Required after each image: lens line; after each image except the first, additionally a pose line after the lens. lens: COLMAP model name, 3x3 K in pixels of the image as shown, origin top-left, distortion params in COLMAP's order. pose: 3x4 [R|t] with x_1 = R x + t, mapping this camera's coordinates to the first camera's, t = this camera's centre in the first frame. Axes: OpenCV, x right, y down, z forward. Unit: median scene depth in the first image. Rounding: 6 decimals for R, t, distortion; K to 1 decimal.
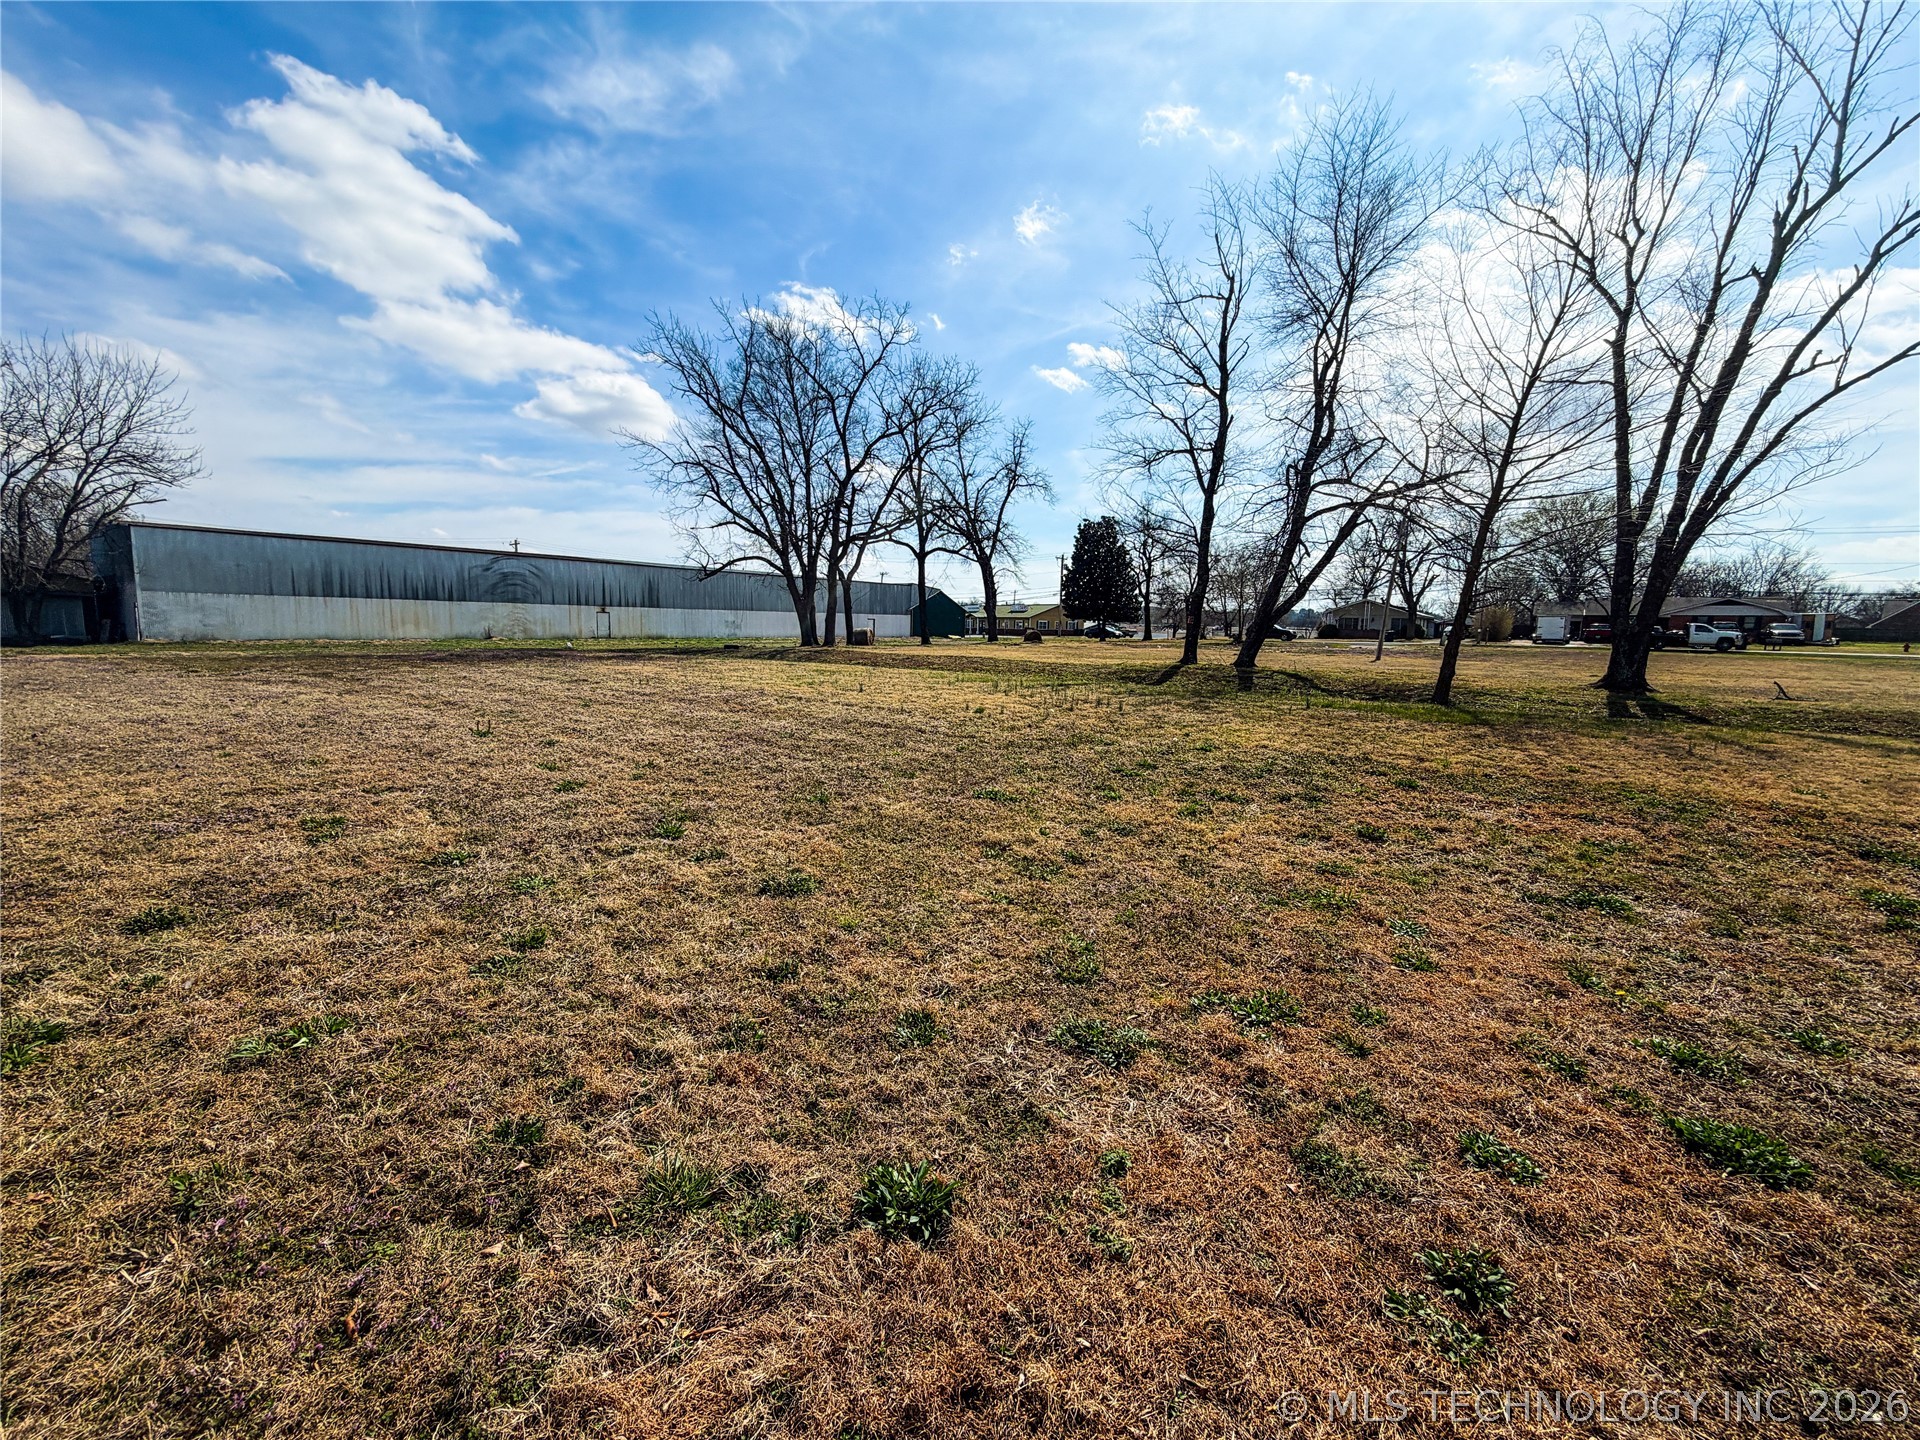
lens RADIAL K [[766.3, 0, 953.1], [0, 766.3, 720.3], [0, 0, 1]] dist [0.000017, 0.000319]
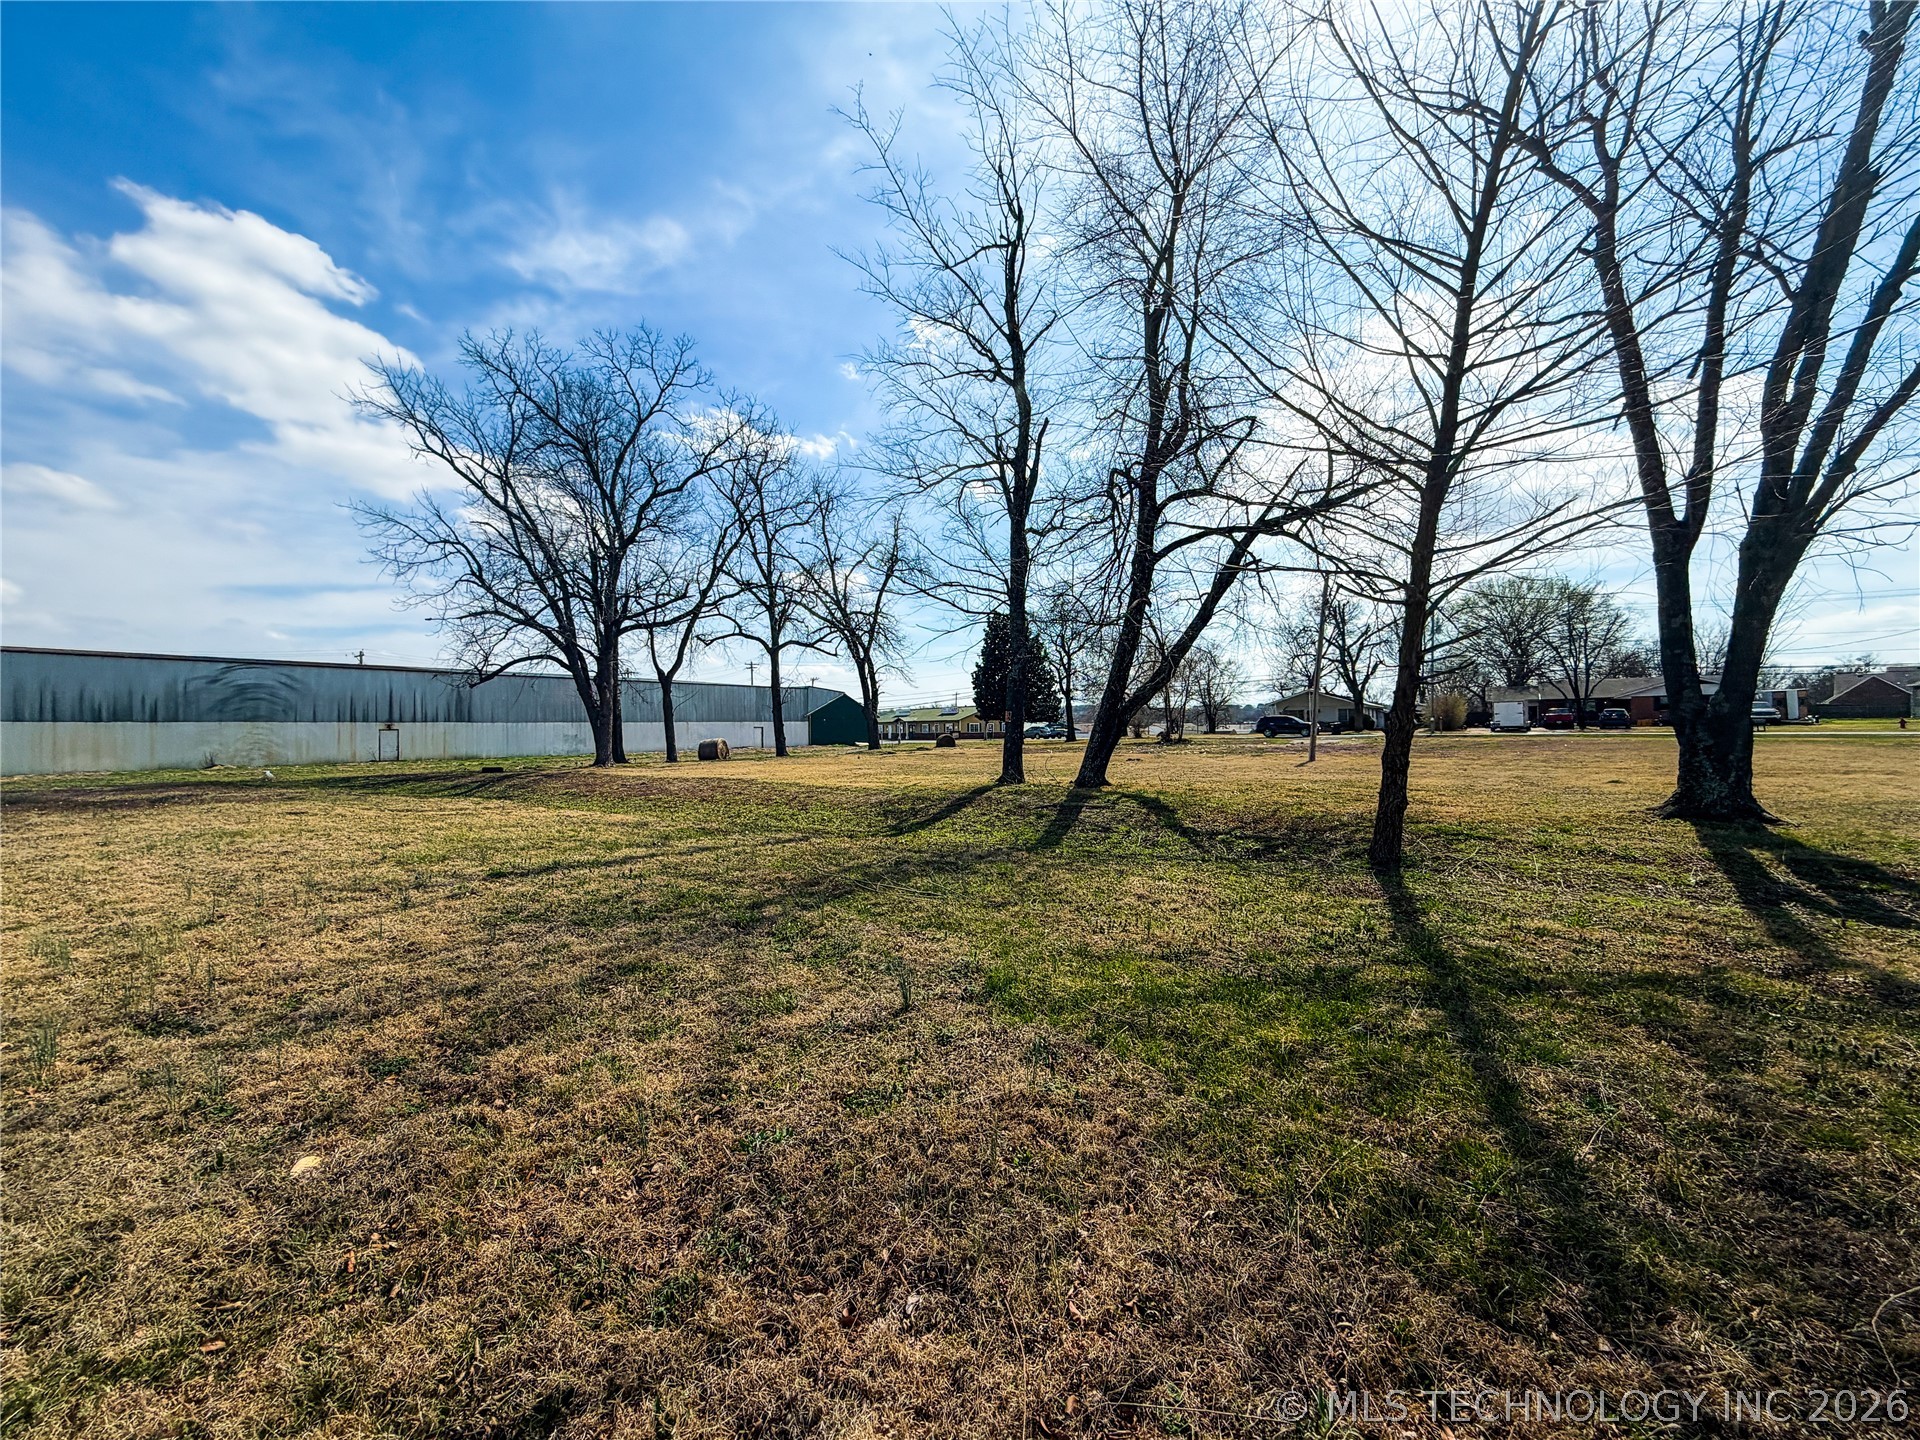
lens RADIAL K [[766.3, 0, 953.1], [0, 766.3, 720.3], [0, 0, 1]] dist [0.000017, 0.000319]
pose [[0.998659, -0.030546, 0.041789, 0.222967], [0.035914, 0.990275, -0.134411, -0.039116], [-0.037277, 0.135732, 0.990044, 0.332905]]
